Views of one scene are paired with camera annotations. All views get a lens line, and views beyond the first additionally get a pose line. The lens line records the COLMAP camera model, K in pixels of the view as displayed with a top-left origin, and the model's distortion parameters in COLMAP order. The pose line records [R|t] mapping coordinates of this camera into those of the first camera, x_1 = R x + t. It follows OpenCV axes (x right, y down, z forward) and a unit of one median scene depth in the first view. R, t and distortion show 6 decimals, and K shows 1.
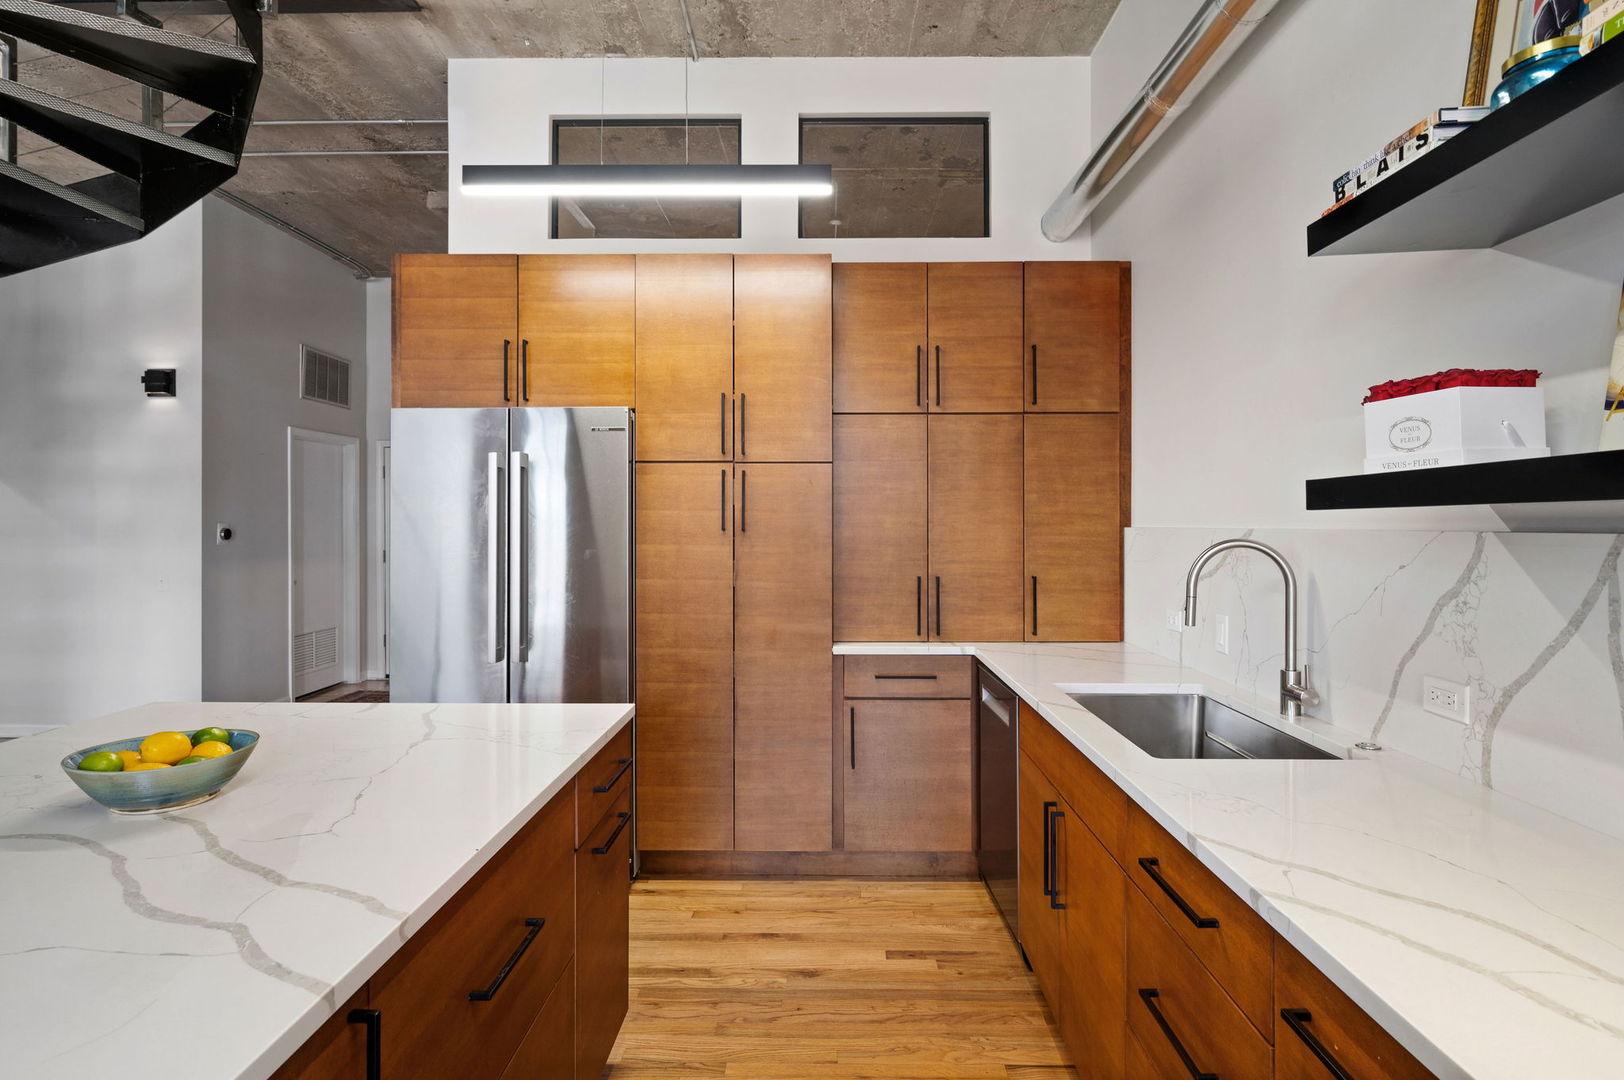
lens RADIAL K [[830.3, 0, 817.1], [0, 830.3, 532.3], [0, 0, 1]] dist [-0.000134, -0.000721]
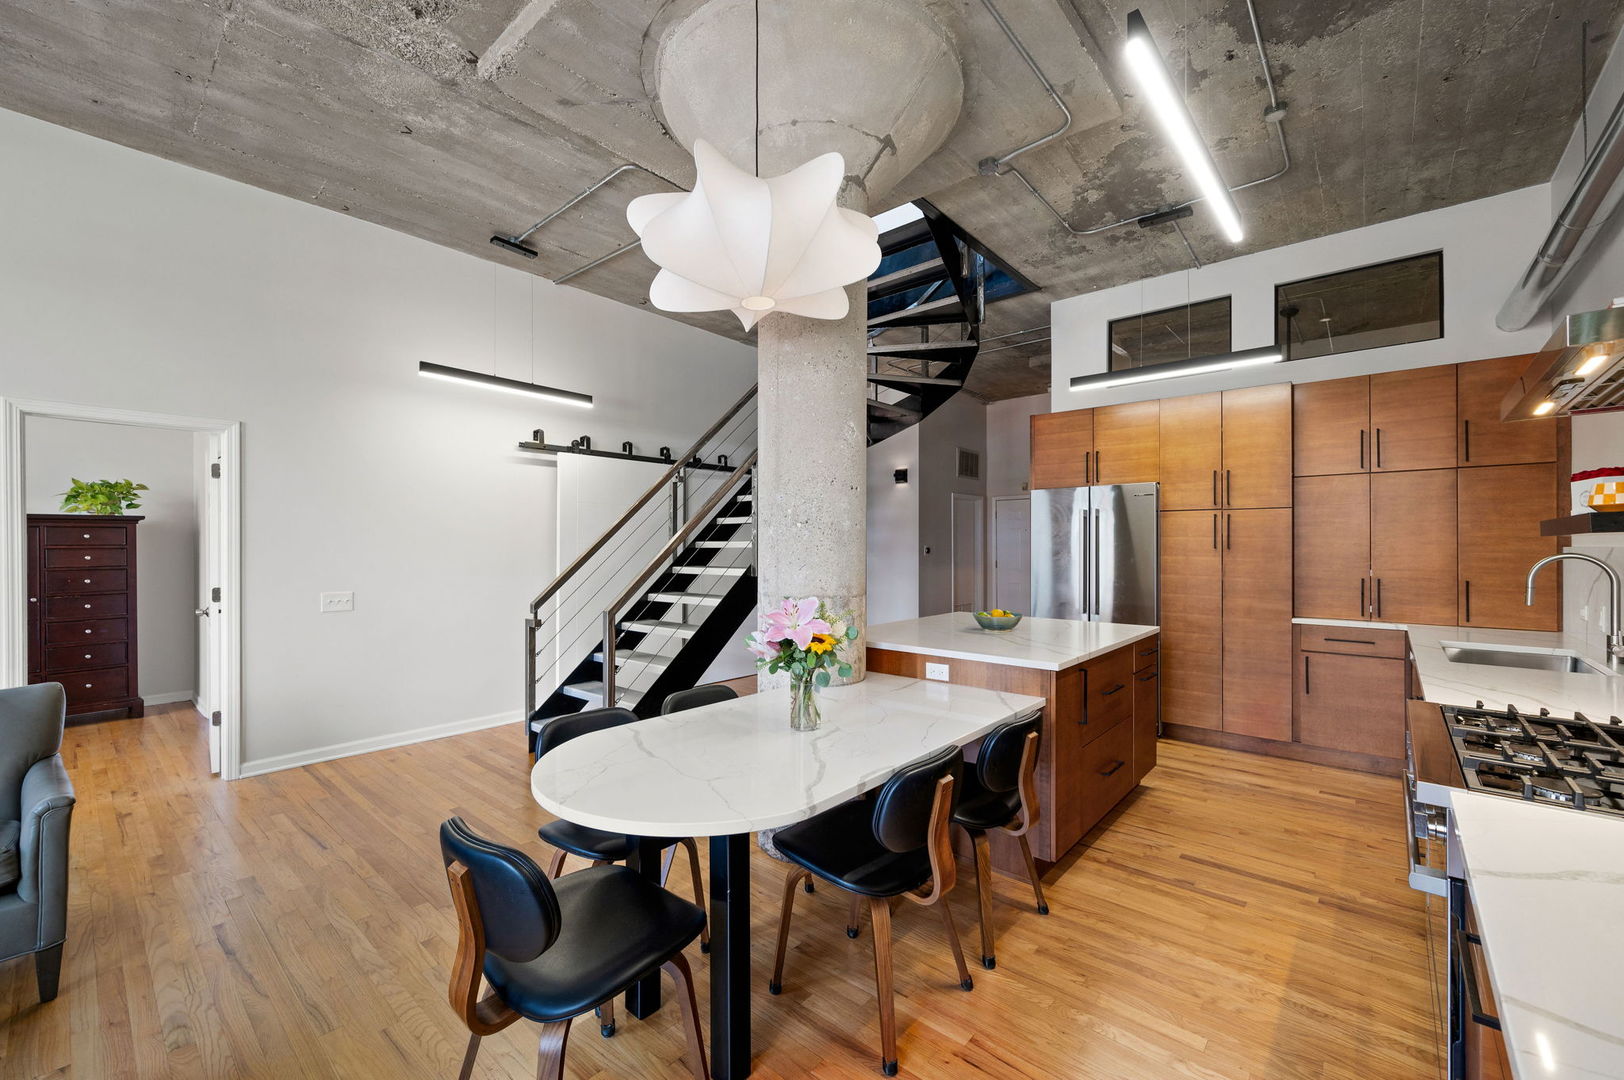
lens RADIAL K [[649.8, 0, 809.7], [0, 649.8, 544.6], [0, 0, 1]] dist [-0.000593, 0.000551]
pose [[0.759880, -0.001831, -0.650061, 0.128499], [-0.005223, 0.999947, -0.008922, 0.006380], [0.650043, 0.010175, 0.759830, -0.601749]]
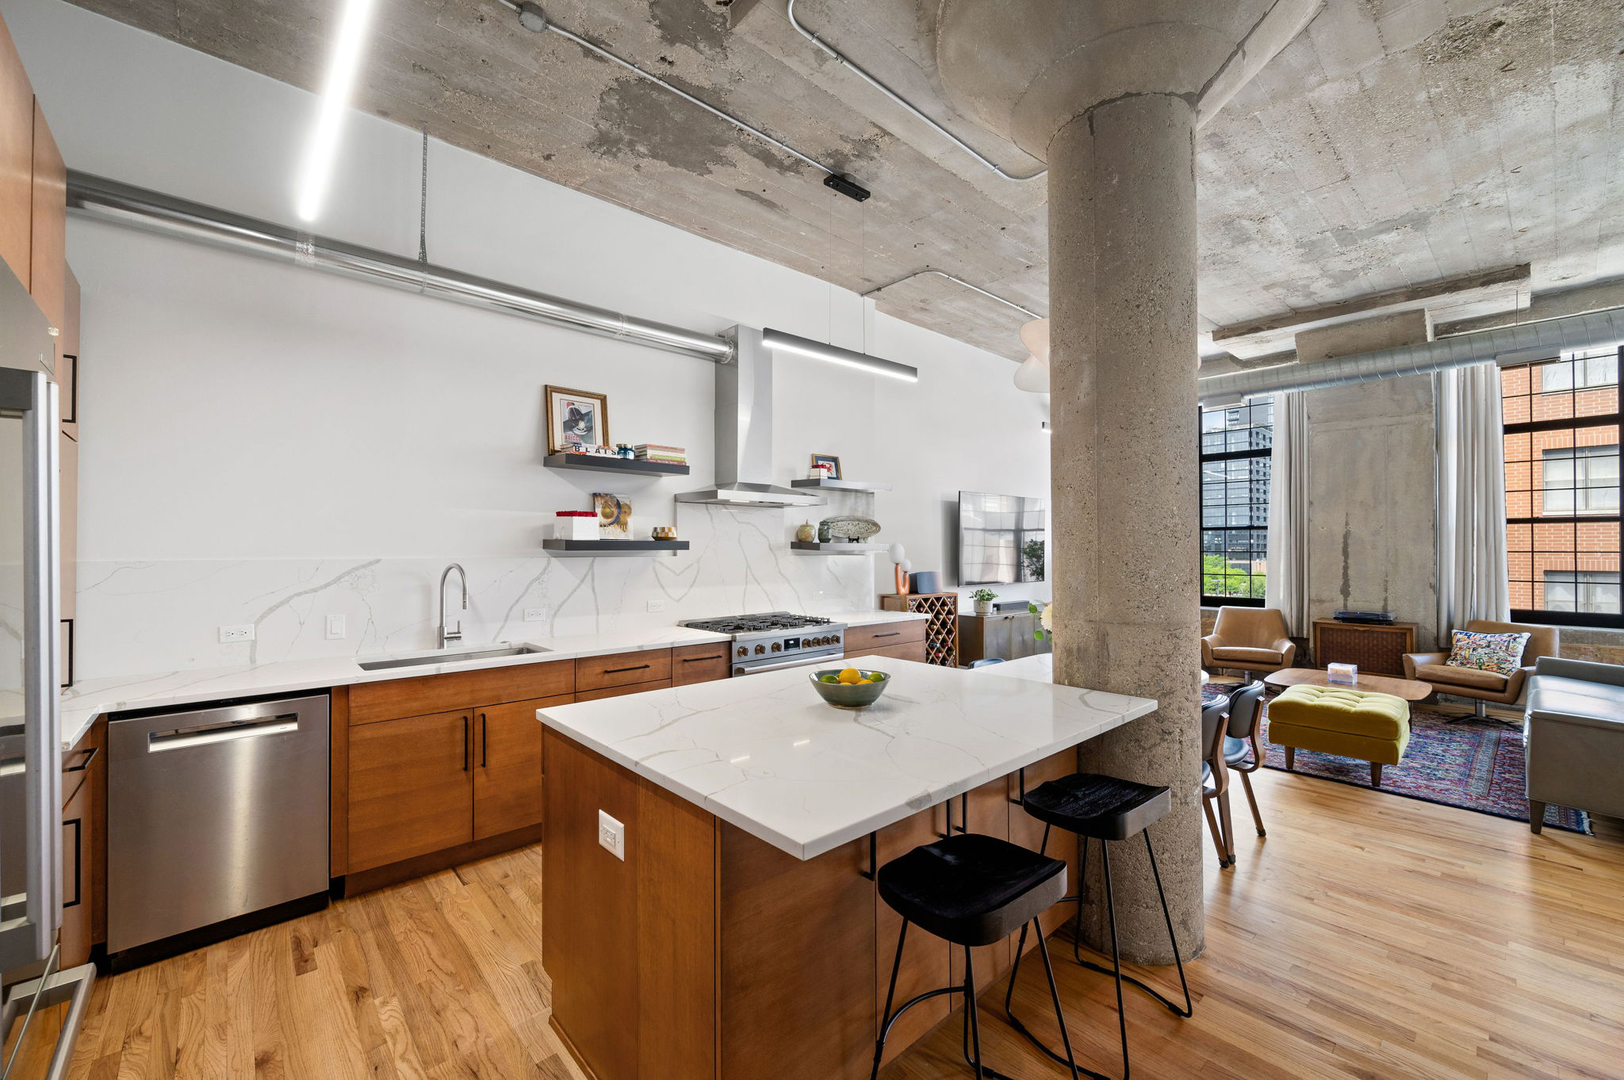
lens RADIAL K [[649.8, 0, 817.5], [0, 649.8, 543.9], [0, 0, 1]] dist [-0.000593, 0.000551]
pose [[-0.679252, 0.009253, 0.733847, -0.781043], [0.011084, 0.999936, -0.002349, -0.016057], [-0.733822, 0.006538, -0.679311, 0.882643]]
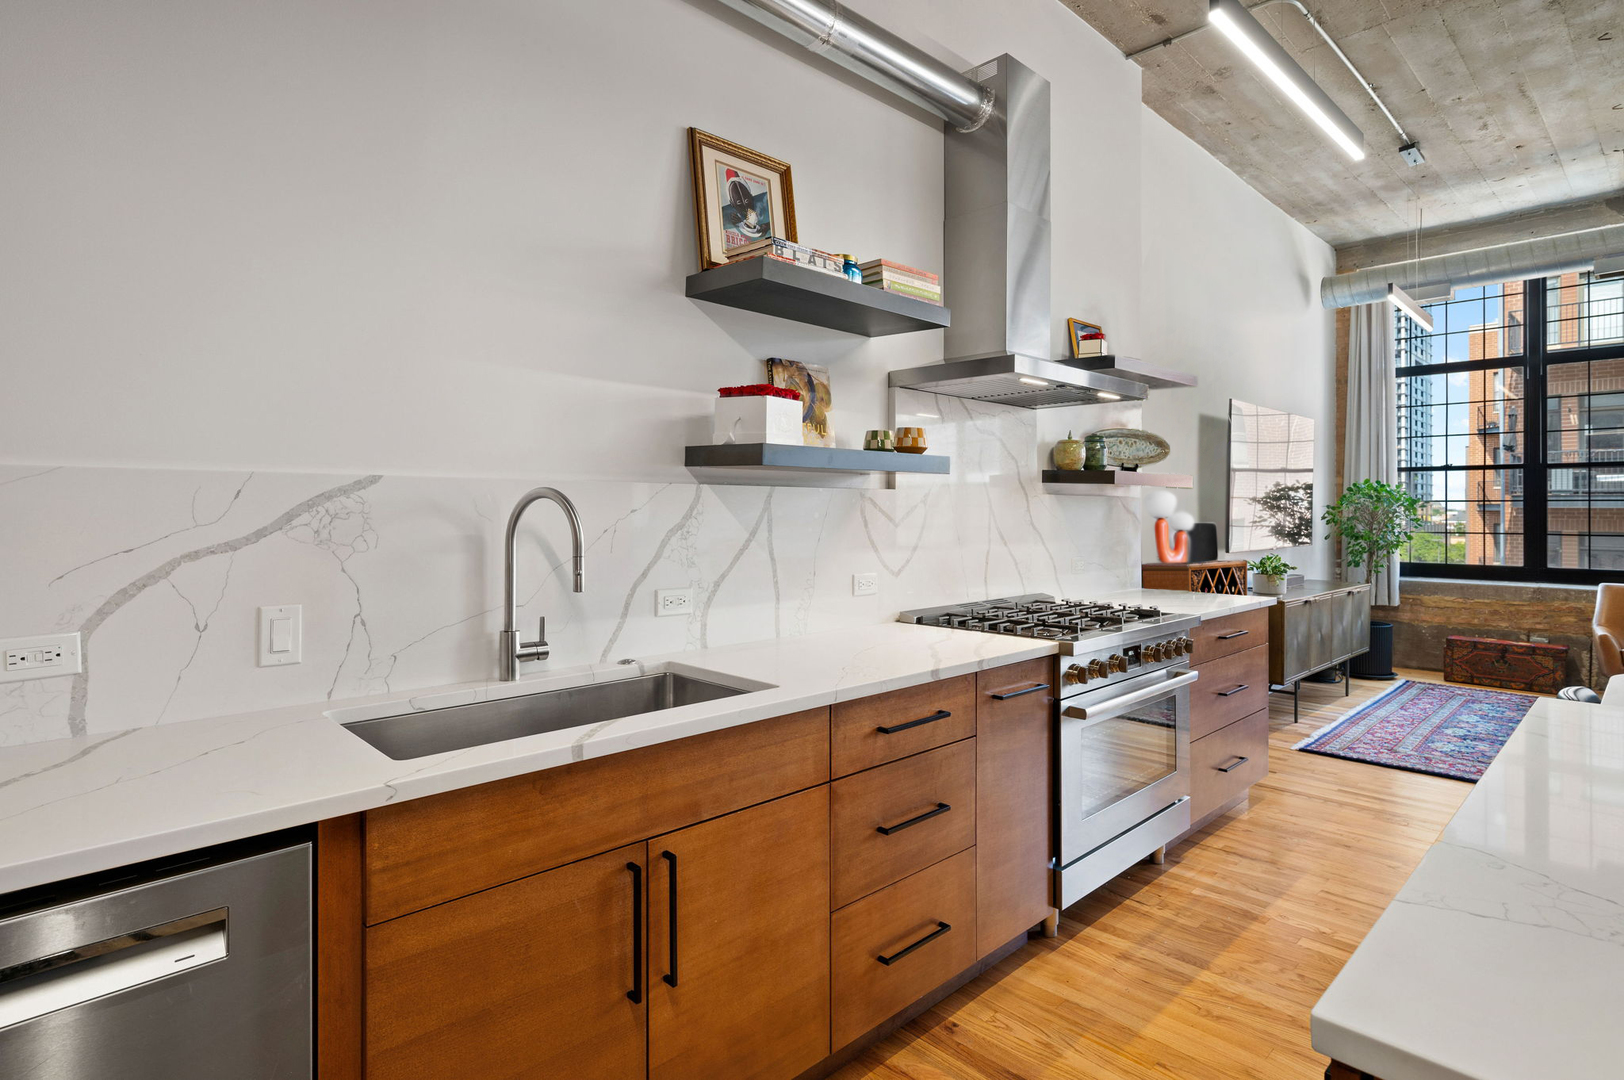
lens RADIAL K [[830.3, 0, 828.8], [0, 830.3, 510.8], [0, 0, 1]] dist [-0.000134, -0.000721]
pose [[-0.708047, -0.000957, 0.706165, -0.205657], [0.006641, 0.999946, 0.008013, 0.017409], [-0.706134, 0.010363, -0.708002, 0.875901]]
